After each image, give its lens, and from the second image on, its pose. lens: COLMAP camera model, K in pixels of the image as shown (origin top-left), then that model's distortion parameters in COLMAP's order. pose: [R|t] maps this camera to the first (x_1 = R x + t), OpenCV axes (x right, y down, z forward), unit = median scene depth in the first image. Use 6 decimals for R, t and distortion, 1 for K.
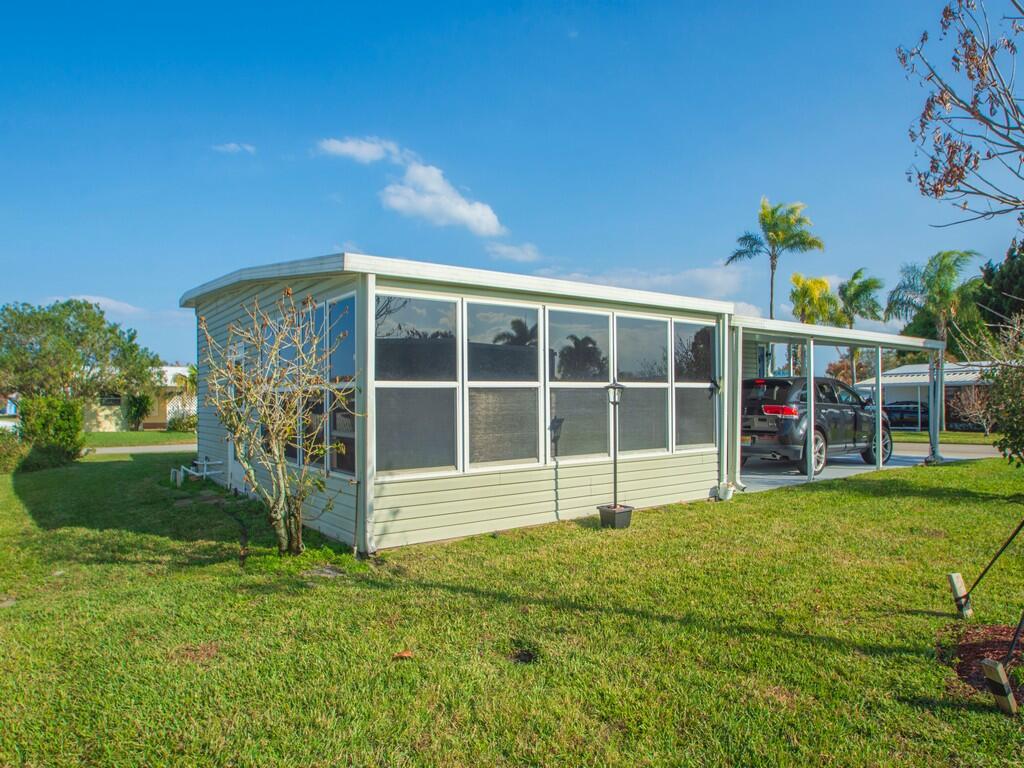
lens RADIAL K [[658.1, 0, 512.0], [0, 658.1, 384.0], [0, 0, 1]] dist [-0.032819, -0.000458]
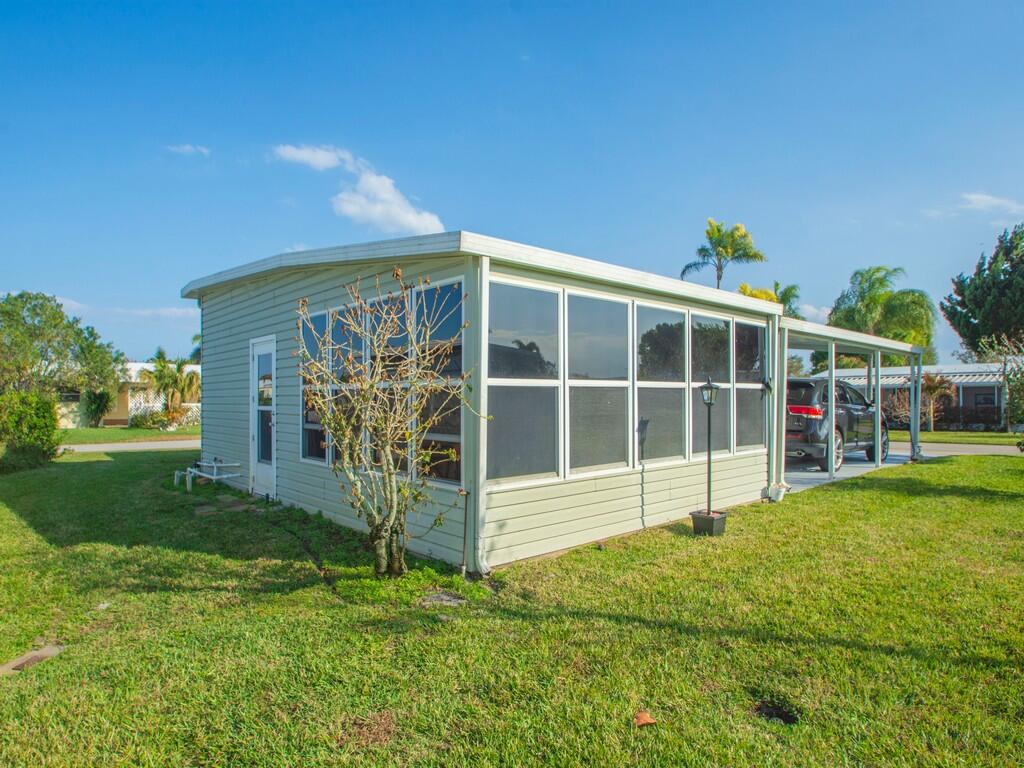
lens RADIAL K [[609.9, 0, 512.0], [0, 609.9, 384.0], [0, 0, 1]] dist [-0.028369, 0.001138]
pose [[0.994844, 0.008798, 0.101031, -0.209685], [-0.008840, 0.999961, -0.000026, 0.002479], [-0.101027, -0.000867, 0.994883, 0.145980]]
